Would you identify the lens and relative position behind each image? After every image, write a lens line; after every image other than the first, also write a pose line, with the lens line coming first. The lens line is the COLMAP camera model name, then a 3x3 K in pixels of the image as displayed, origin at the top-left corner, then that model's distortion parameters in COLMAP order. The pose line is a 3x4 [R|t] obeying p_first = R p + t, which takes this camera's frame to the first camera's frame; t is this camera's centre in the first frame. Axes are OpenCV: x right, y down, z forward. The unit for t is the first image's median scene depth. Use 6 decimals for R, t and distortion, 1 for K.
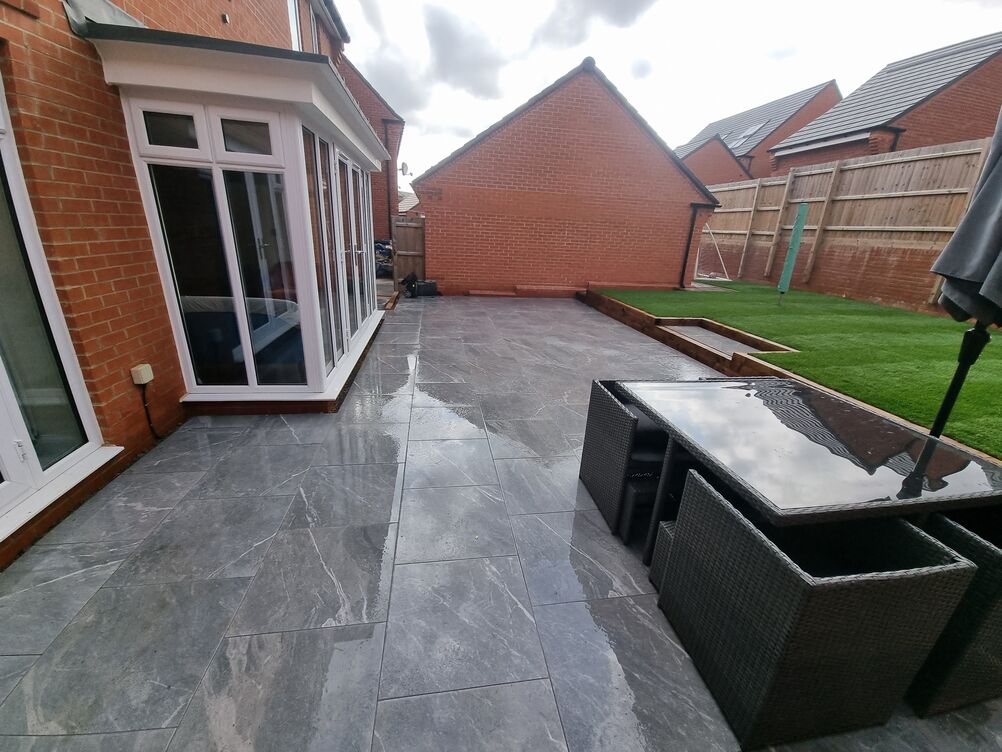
lens RADIAL K [[394.2, 0, 496.5], [0, 394.2, 372.2], [0, 0, 1]] dist [0.000593, -0.000137]
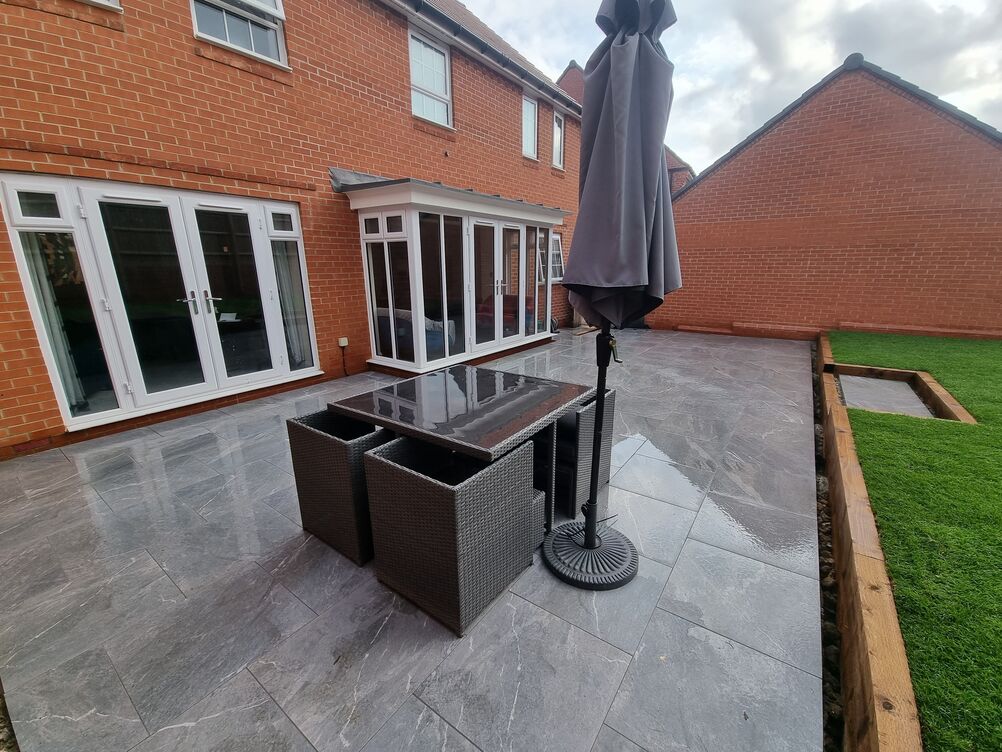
lens RADIAL K [[389.2, 0, 519.1], [0, 389.2, 376.0], [0, 0, 1]] dist [0.013307, -0.006294]
pose [[0.741427, 0.132718, -0.657778, 0.384100], [-0.189797, 0.981695, -0.015861, 0.012411], [0.643632, 0.136604, 0.753045, 0.024093]]
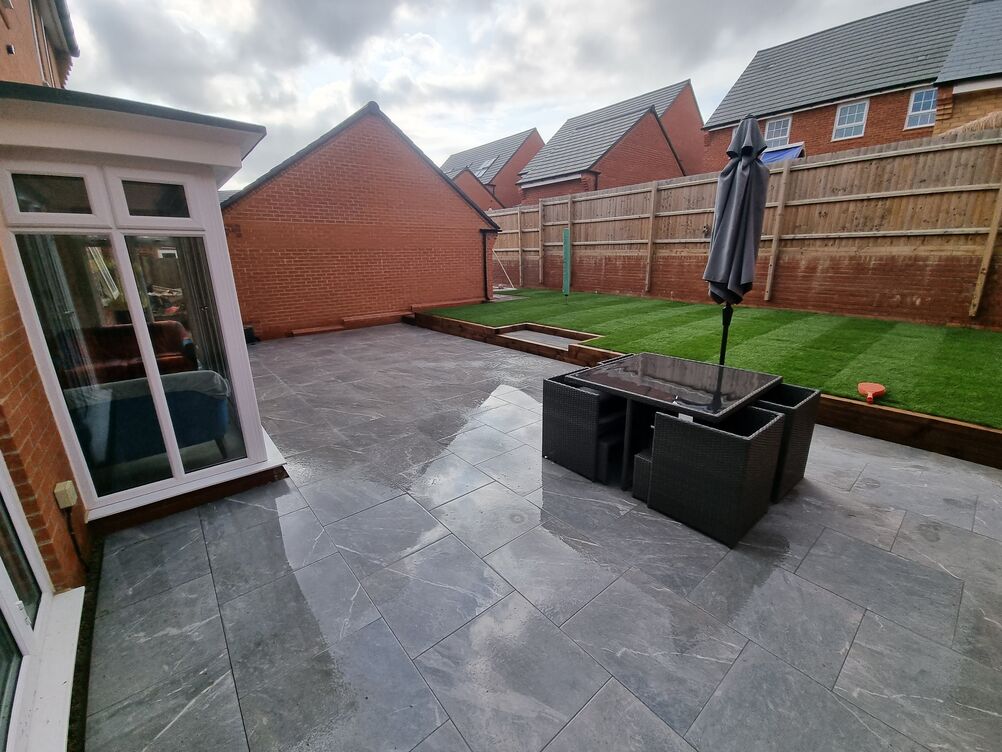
lens RADIAL K [[400.1, 0, 485.6], [0, 400.1, 372.2], [0, 0, 1]] dist [-0.001303, 0.000032]
pose [[0.867017, -0.201473, 0.455731, -0.159254], [0.225371, 0.974271, 0.001950, -0.015157], [-0.444398, 0.101018, 0.890115, -0.035088]]
